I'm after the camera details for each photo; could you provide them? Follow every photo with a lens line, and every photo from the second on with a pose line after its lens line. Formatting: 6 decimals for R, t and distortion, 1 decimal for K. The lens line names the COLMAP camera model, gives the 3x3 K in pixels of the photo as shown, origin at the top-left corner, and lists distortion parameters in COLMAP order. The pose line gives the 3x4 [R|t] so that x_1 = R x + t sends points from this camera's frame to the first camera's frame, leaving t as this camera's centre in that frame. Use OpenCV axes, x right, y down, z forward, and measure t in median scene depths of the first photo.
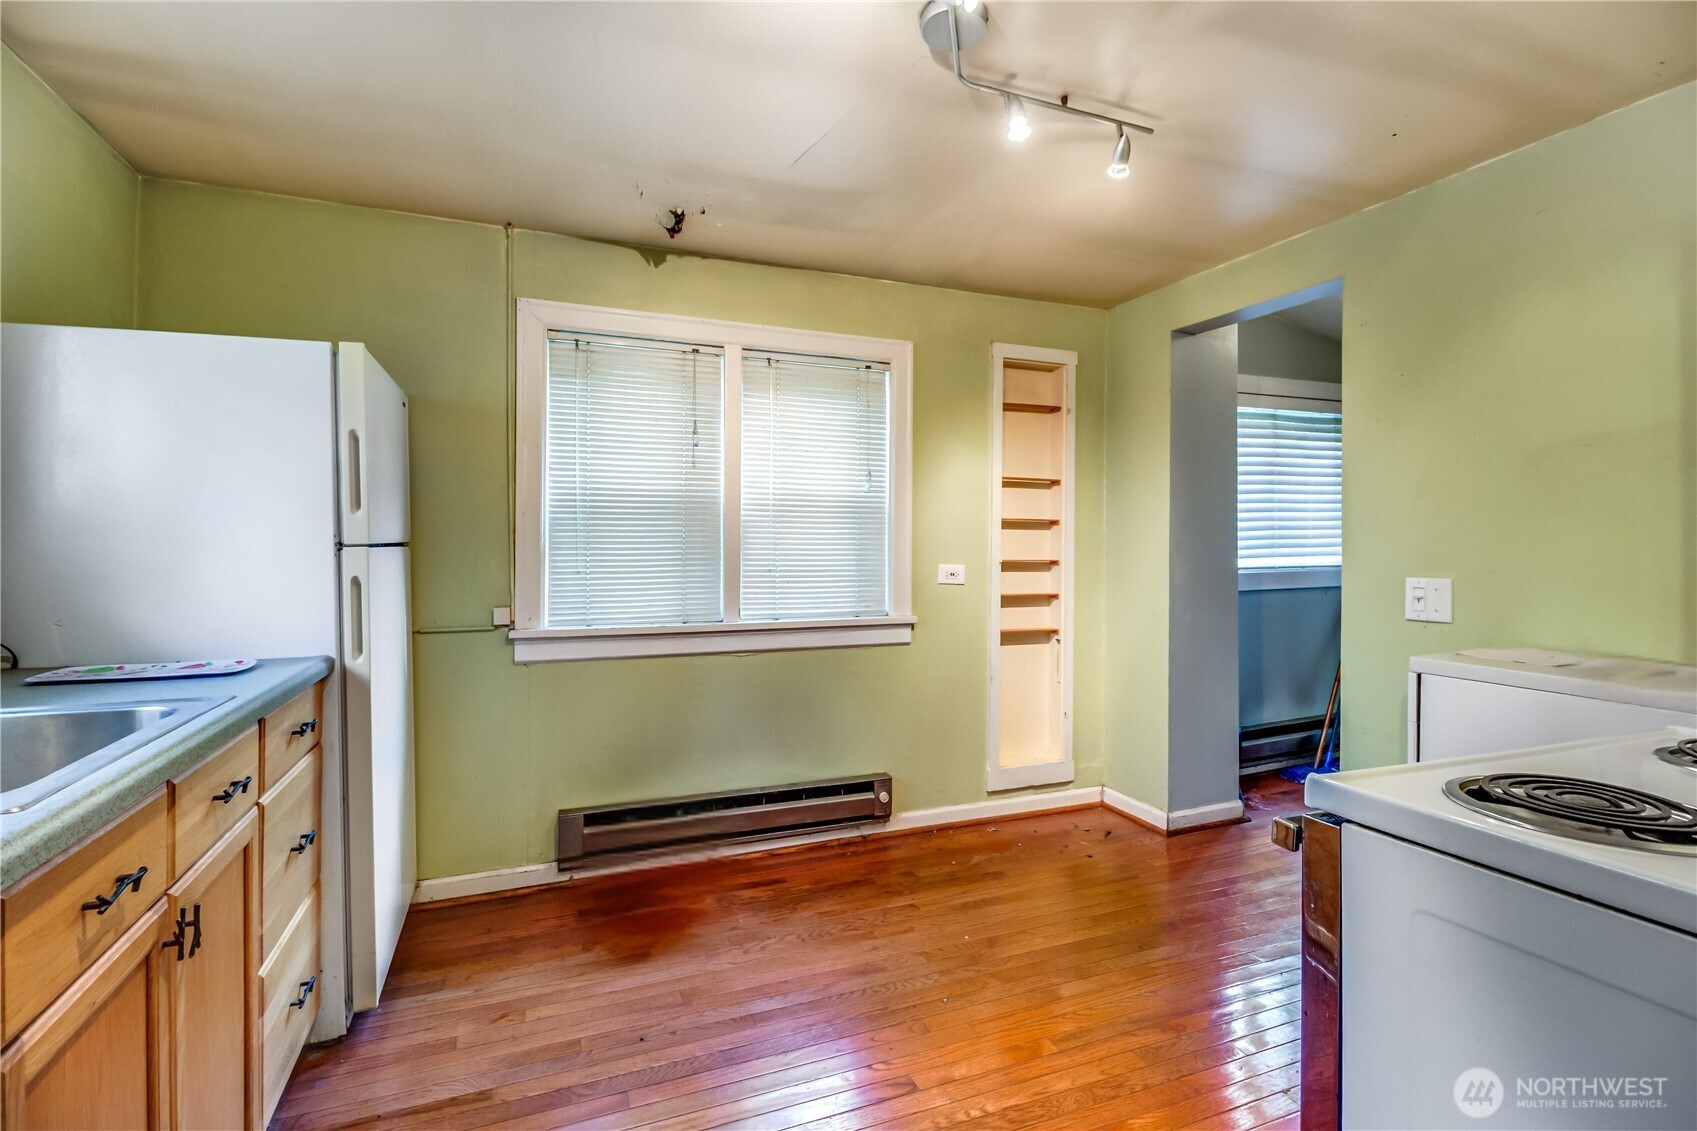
lens RADIAL K [[787.4, 0, 848.8], [0, 787.4, 545.4], [0, 0, 1]] dist [-0.000954, -0.000439]
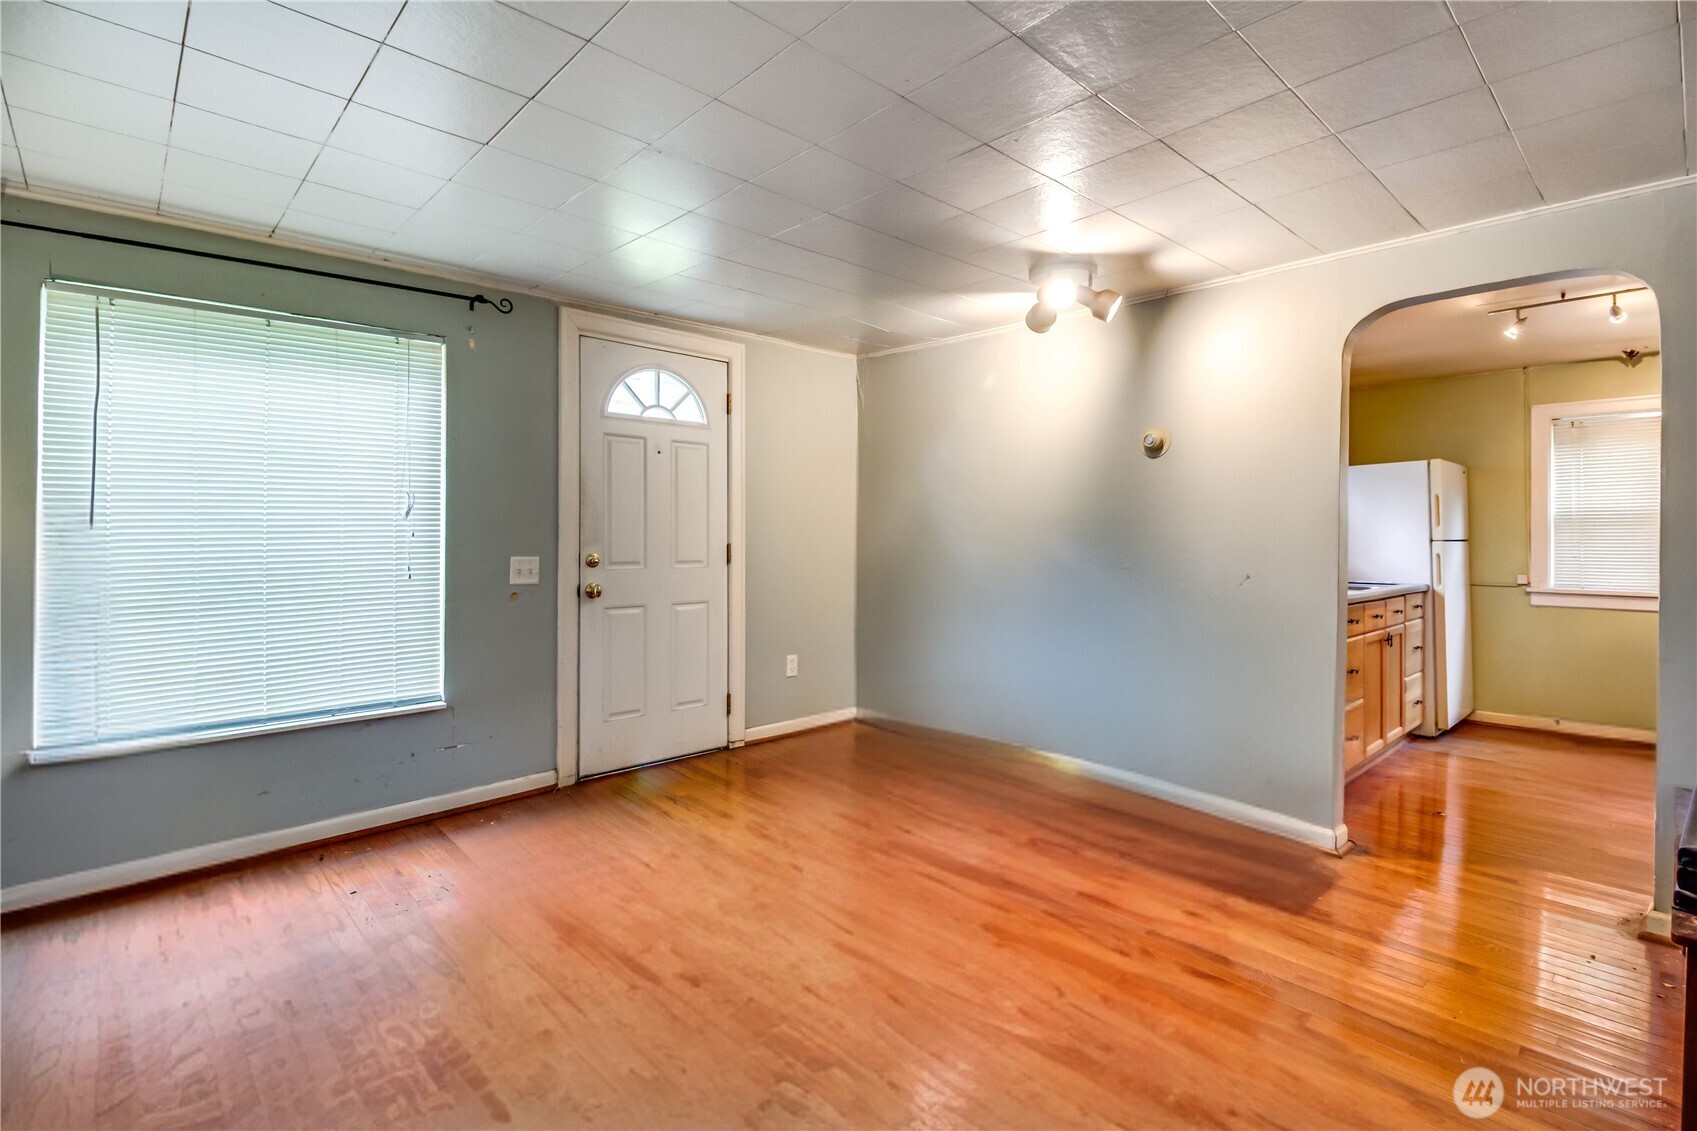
lens RADIAL K [[813.3, 0, 876.5], [0, 813.3, 525.1], [0, 0, 1]] dist [-0.000055, -0.000103]
pose [[0.373156, -0.014025, -0.927662, 1.071860], [-0.006263, 0.999825, -0.017636, 0.007570], [0.927747, 0.012391, 0.373003, -1.570413]]
